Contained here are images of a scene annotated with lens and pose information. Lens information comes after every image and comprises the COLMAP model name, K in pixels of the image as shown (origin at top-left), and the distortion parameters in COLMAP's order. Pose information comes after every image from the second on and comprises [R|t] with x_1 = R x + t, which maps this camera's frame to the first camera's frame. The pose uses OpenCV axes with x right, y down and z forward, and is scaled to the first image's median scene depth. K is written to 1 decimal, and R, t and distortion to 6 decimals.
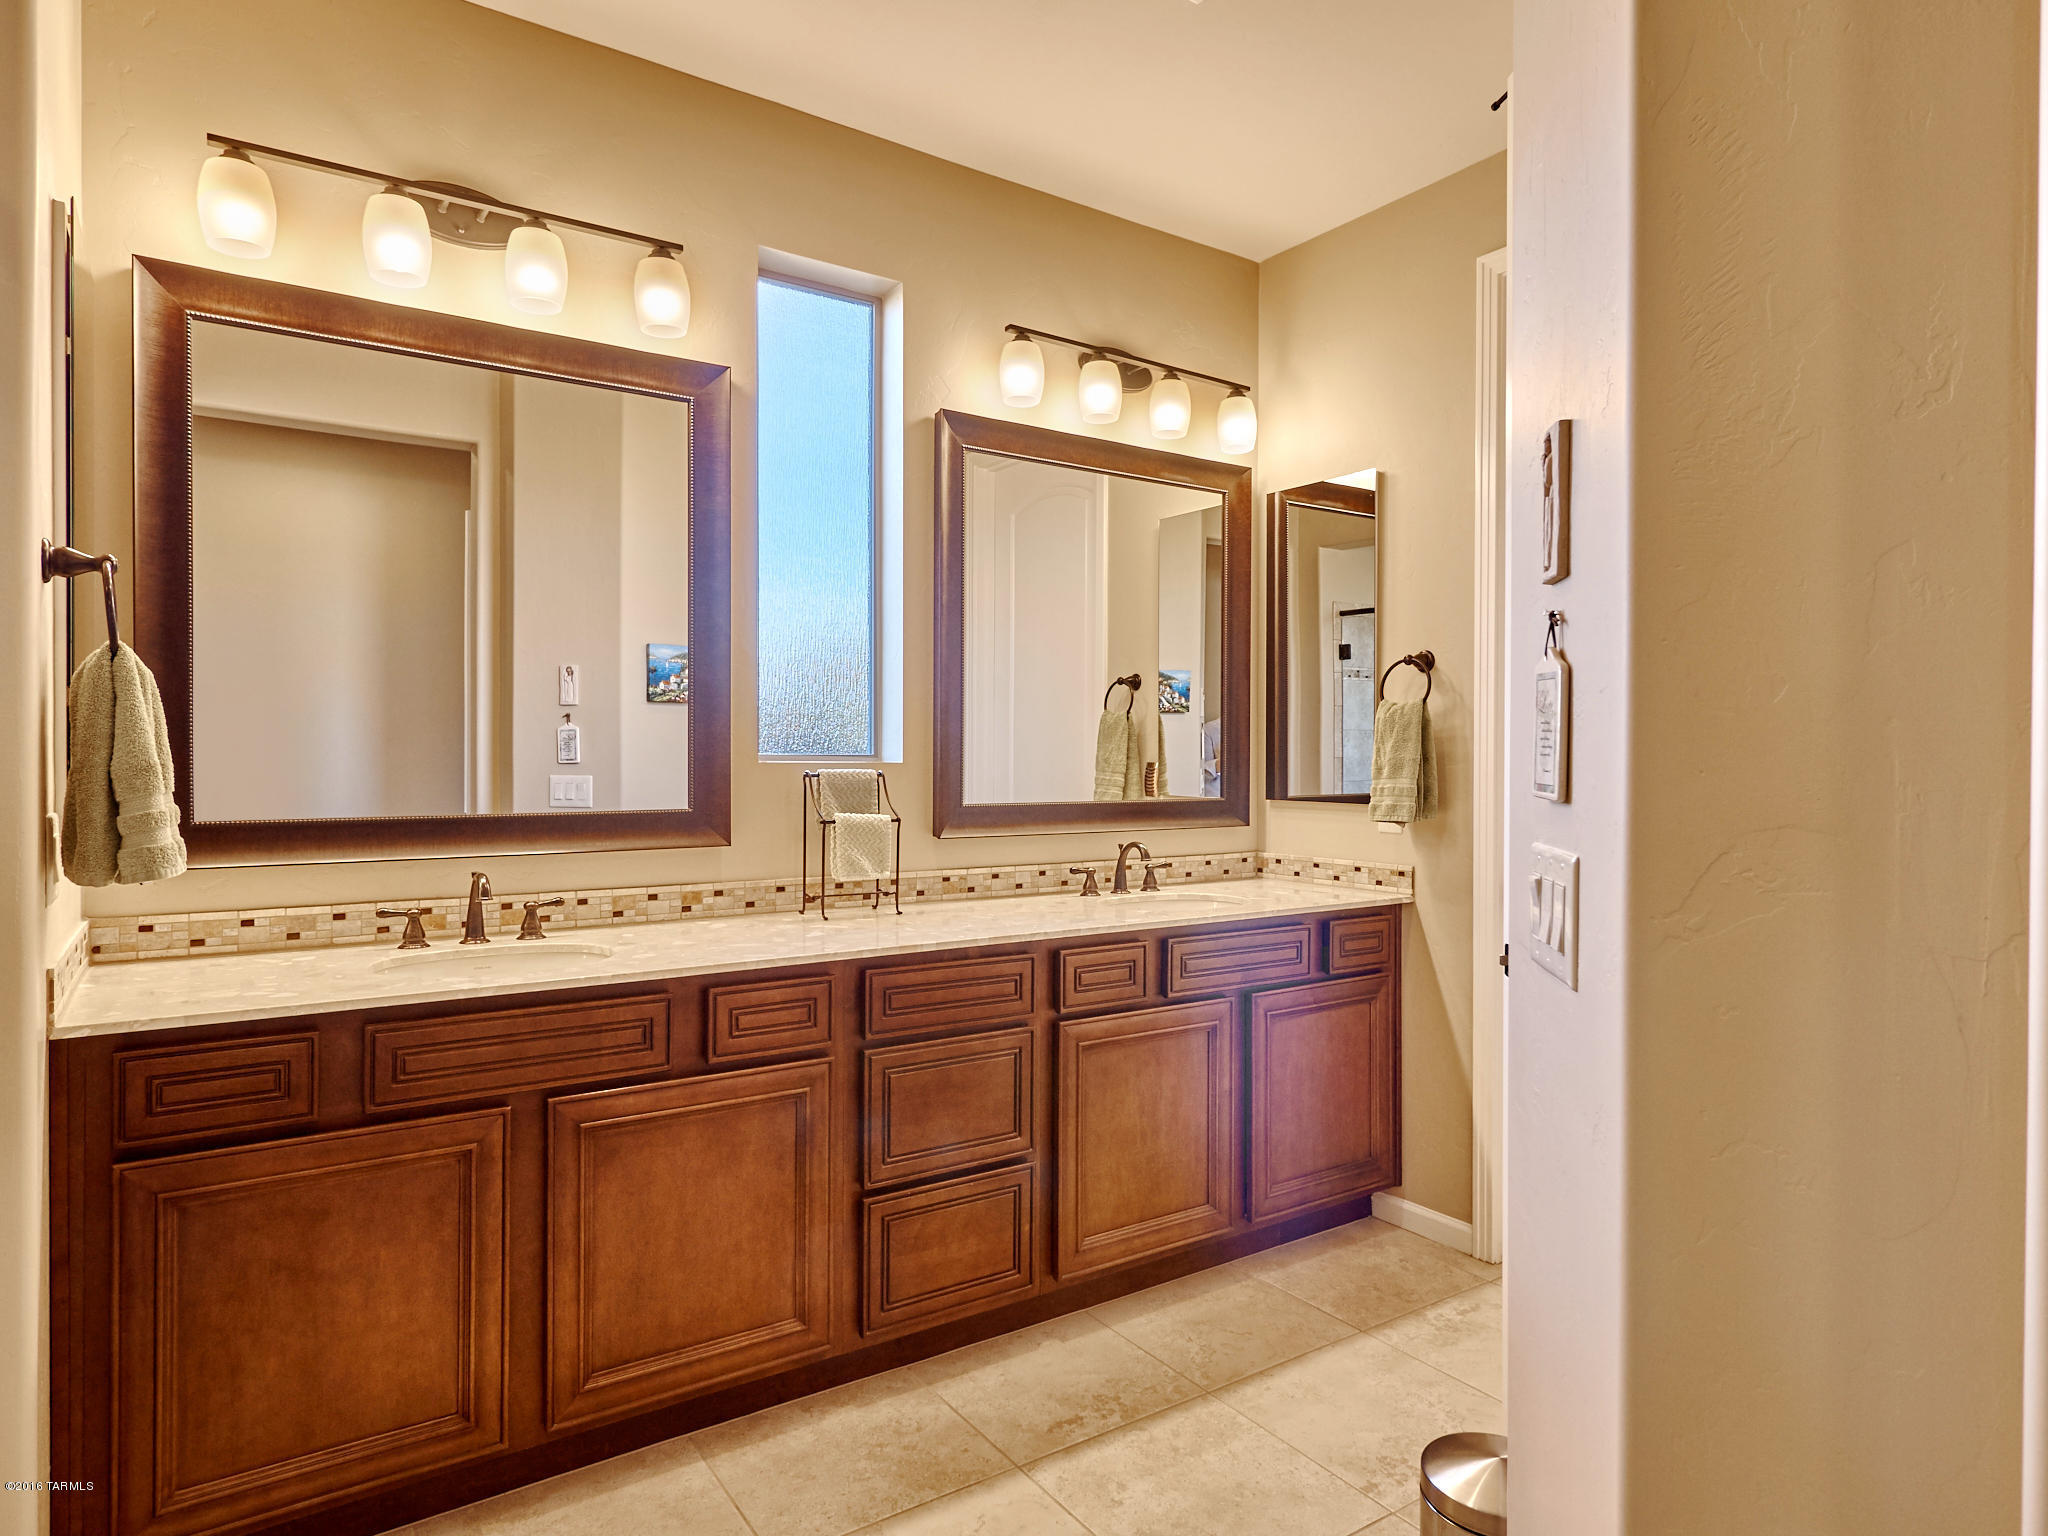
lens RADIAL K [[1193.9, 0, 1024.3], [0, 1193.9, 763.8], [0, 0, 1]] dist [-0.003945, 0.000111]
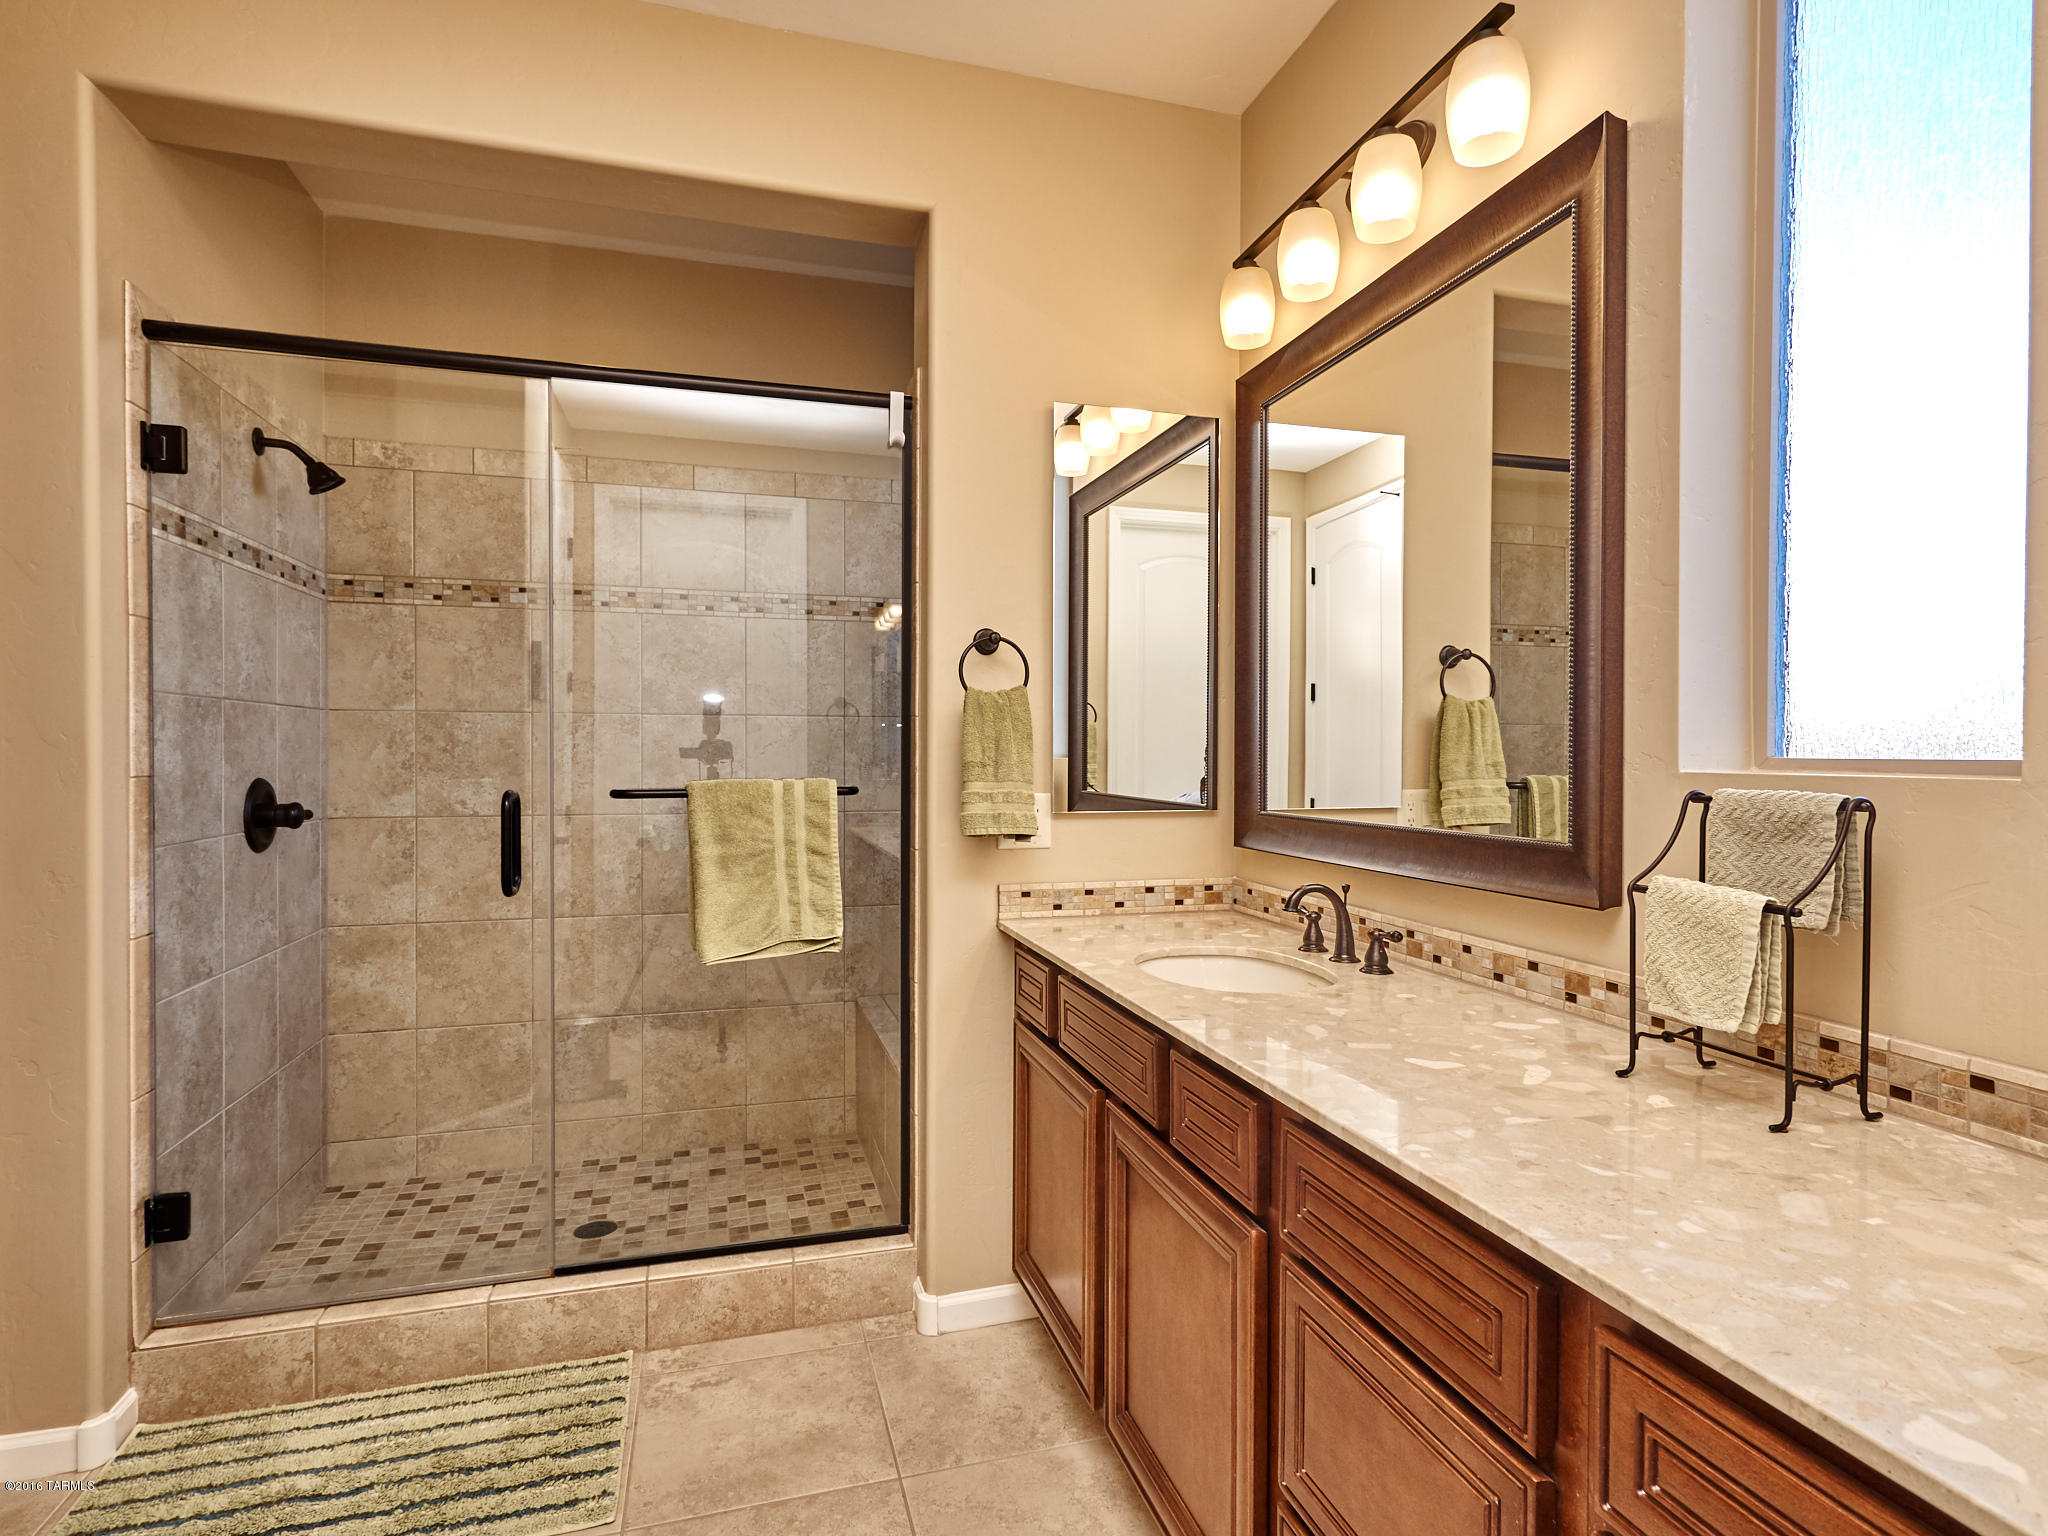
lens RADIAL K [[1094.9, 0, 1028.1], [0, 1094.9, 763.0], [0, 0, 1]] dist [0.000842, 0.004020]
pose [[-0.292038, 0.008750, -0.956367, 0.371008], [-0.006045, 0.999921, 0.010995, -0.008645], [0.956388, 0.008992, -0.291962, 0.917406]]
